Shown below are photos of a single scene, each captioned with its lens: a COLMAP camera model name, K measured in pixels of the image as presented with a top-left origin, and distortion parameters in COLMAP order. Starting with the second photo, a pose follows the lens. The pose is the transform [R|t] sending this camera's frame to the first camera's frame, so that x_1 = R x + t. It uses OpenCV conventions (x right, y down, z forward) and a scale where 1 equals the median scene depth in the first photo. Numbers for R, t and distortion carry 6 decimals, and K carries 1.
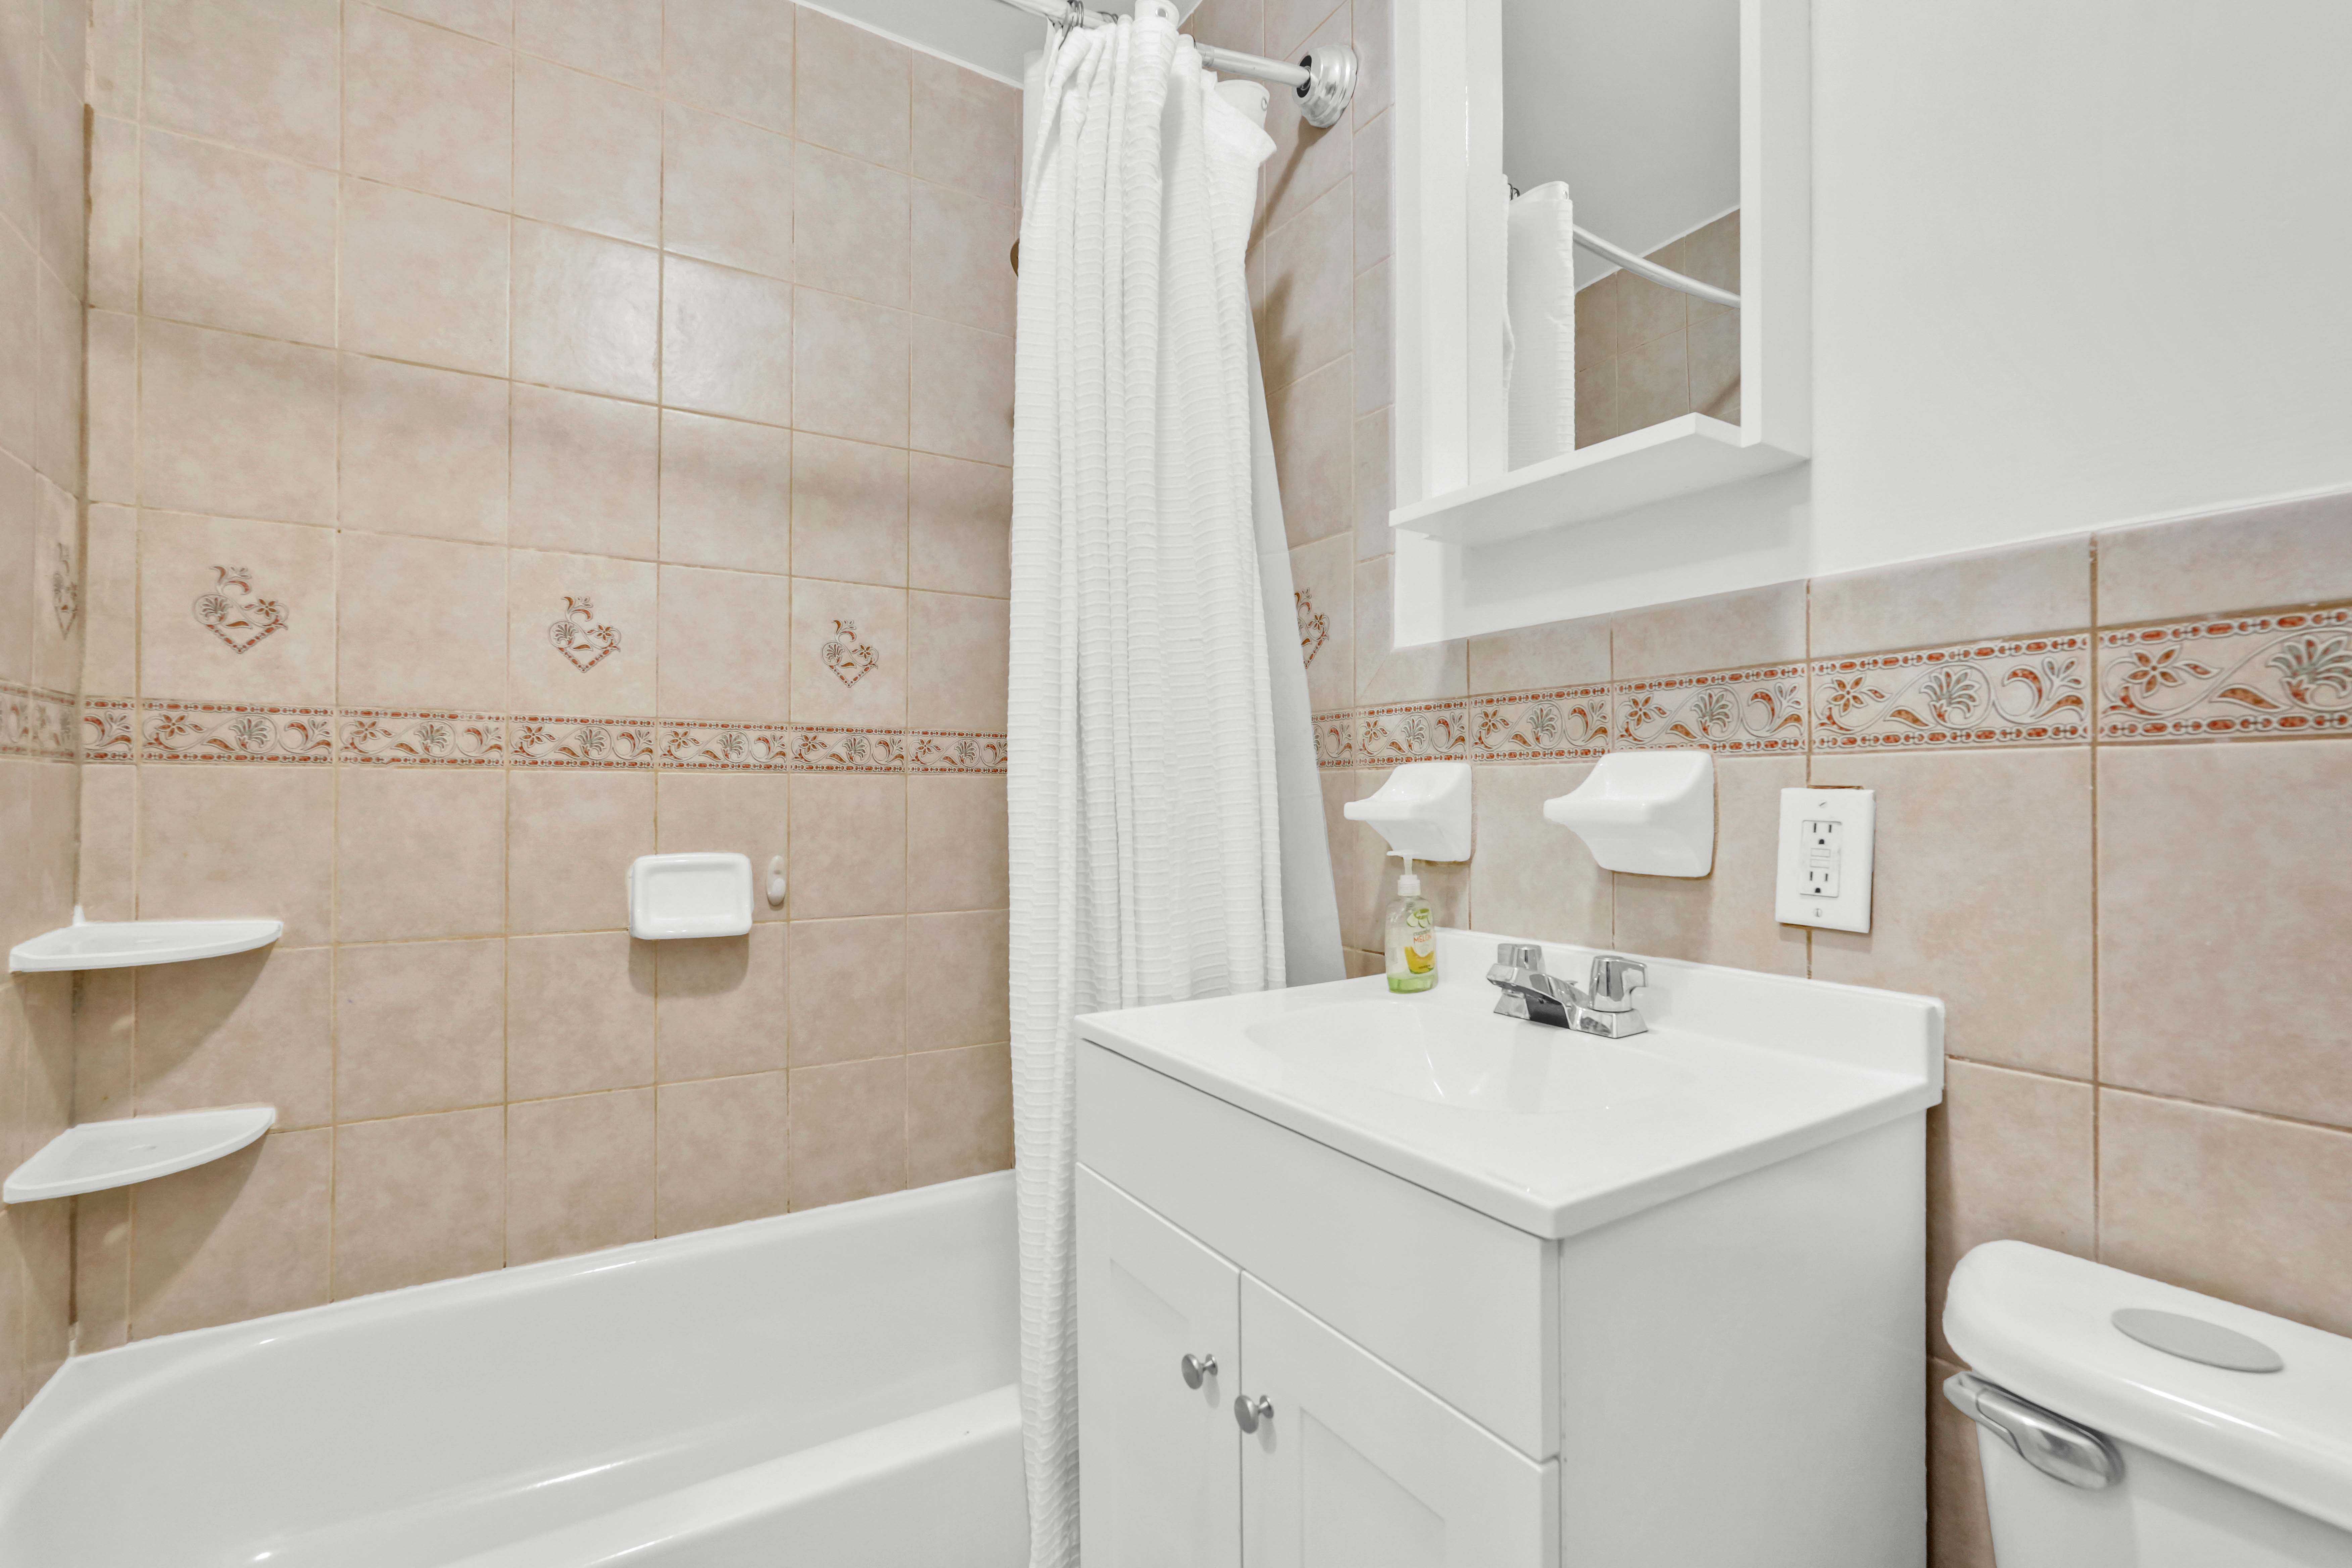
lens RADIAL K [[1059.2, 0, 1177.5], [0, 1059.2, 794.4], [0, 0, 1]] dist [-0.017222, 0.017396]
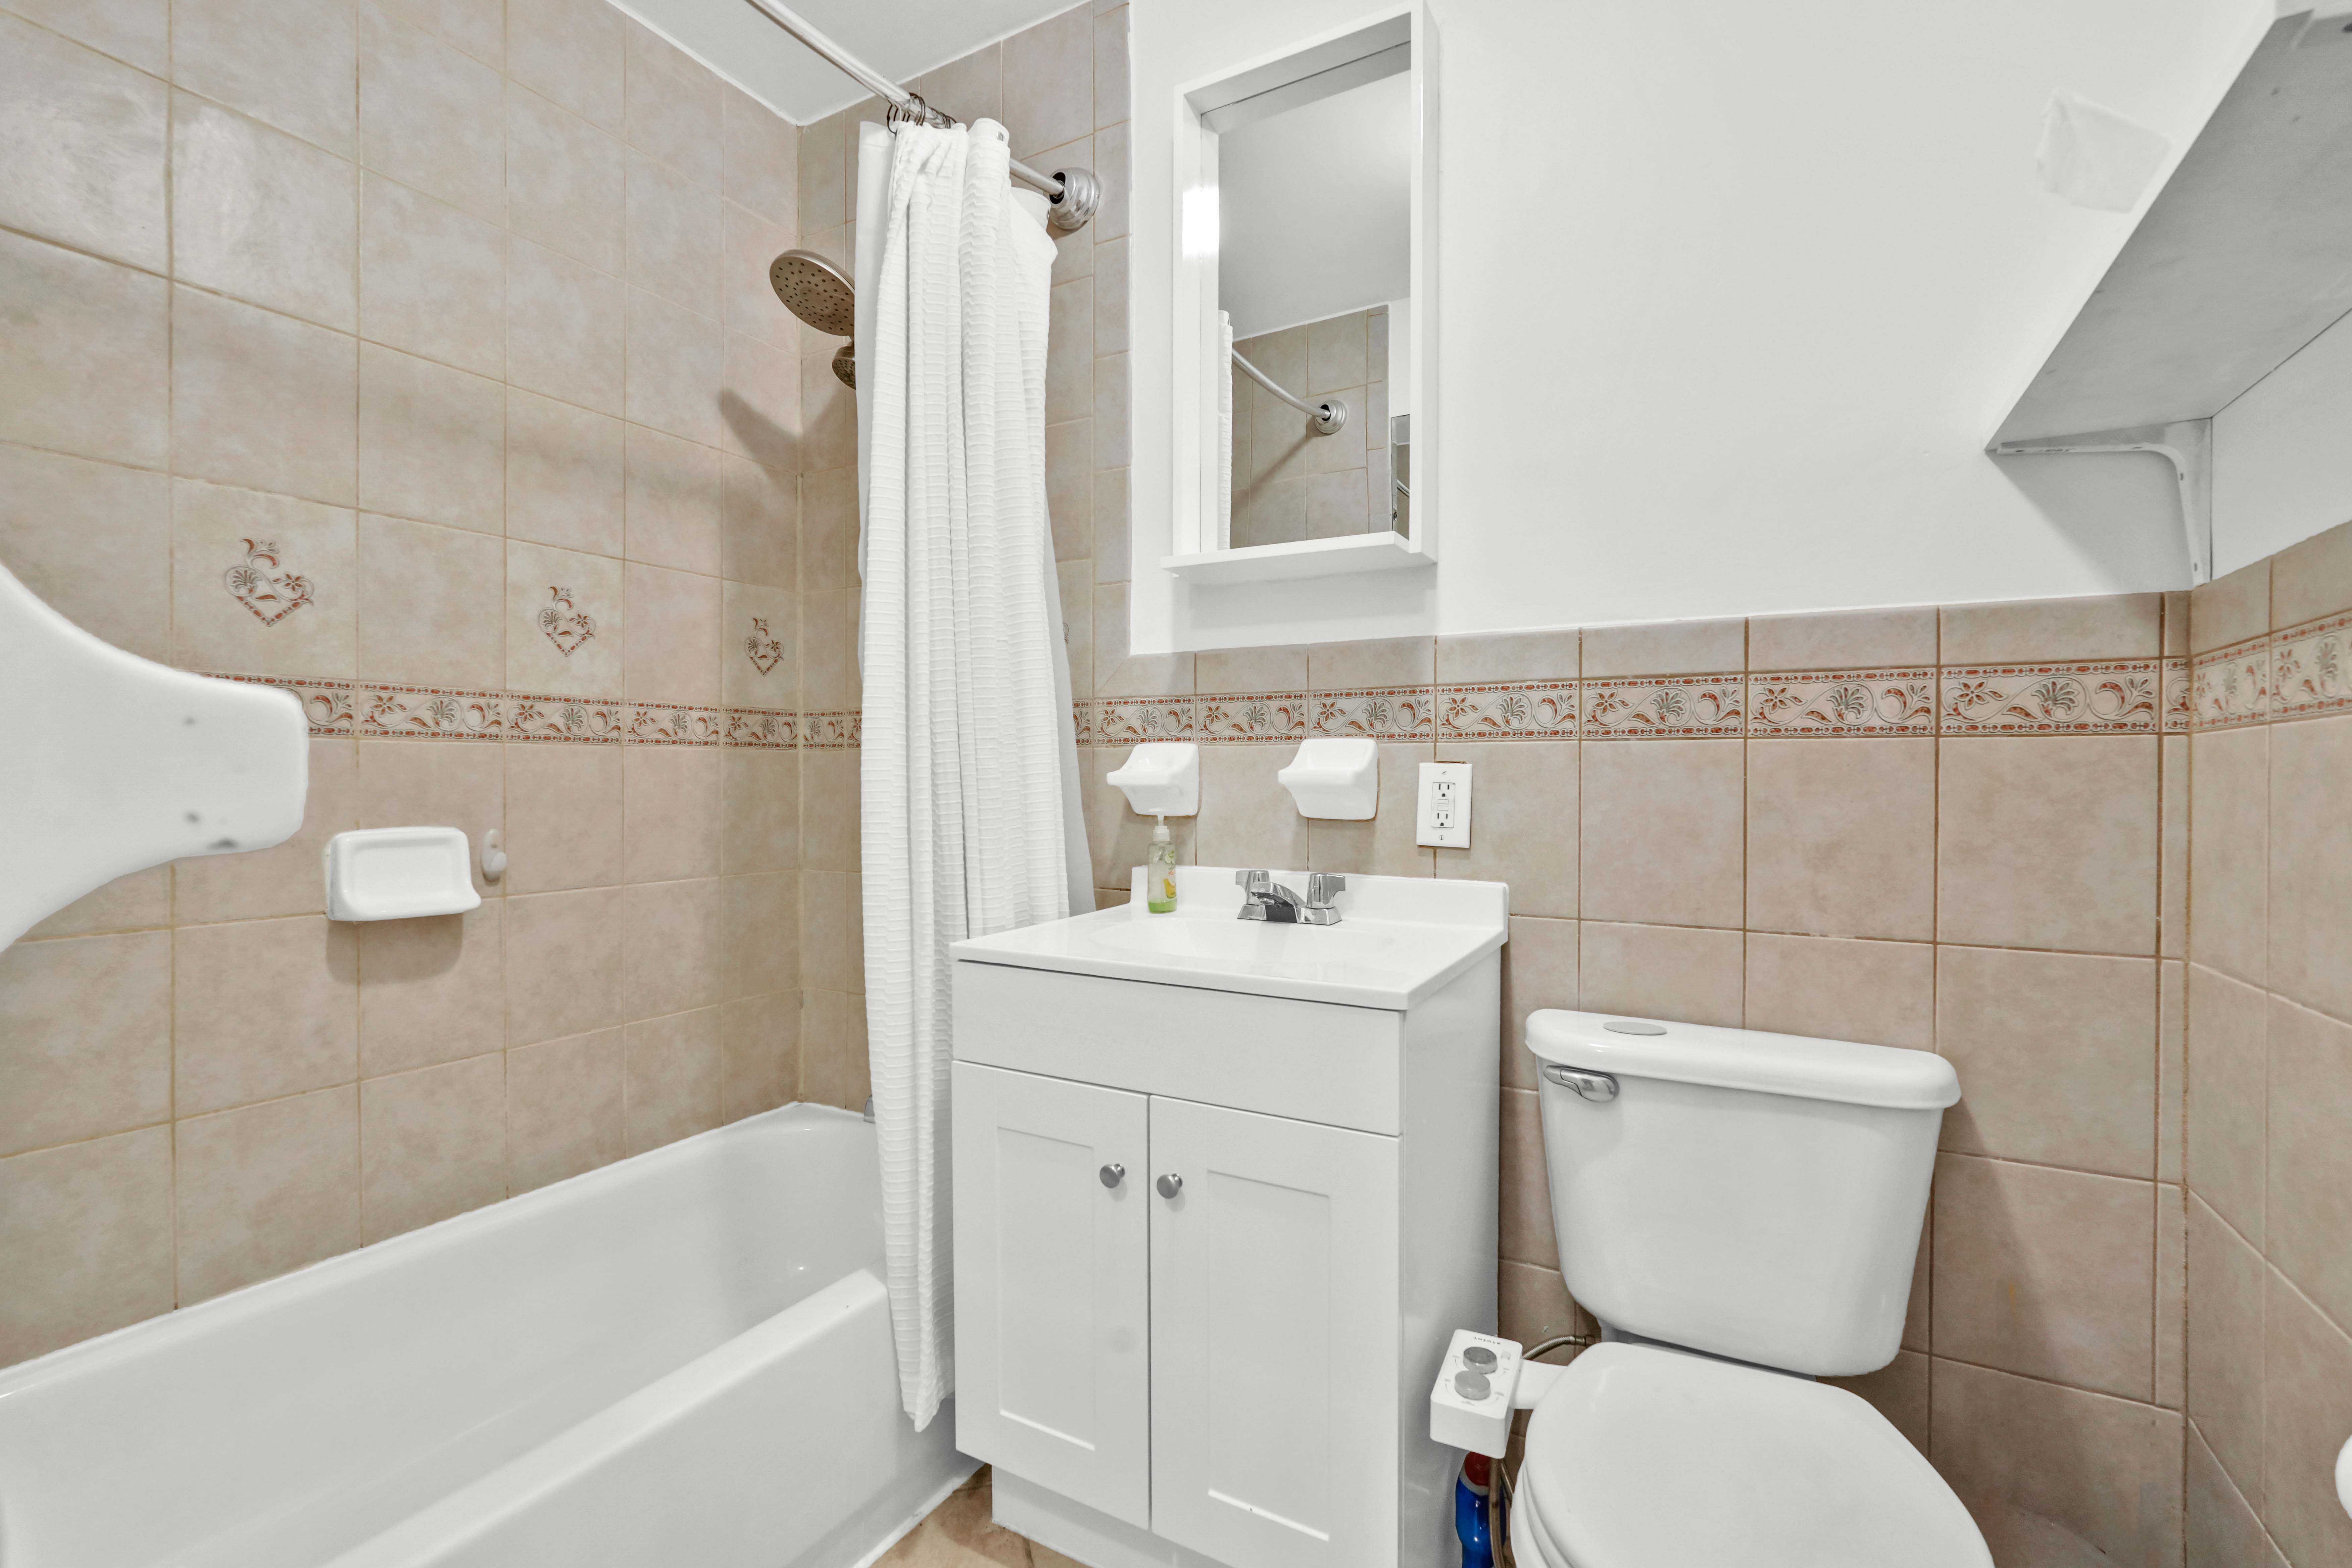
lens RADIAL K [[1047.5, 0, 1176.0], [0, 1047.5, 784.0], [0, 0, 1]] dist [-0.001155, 0.005865]
pose [[0.877853, -0.003978, 0.478913, -0.351227], [-0.002211, 0.999921, 0.012359, 0.005125], [-0.478925, -0.011908, 0.877775, -0.157752]]
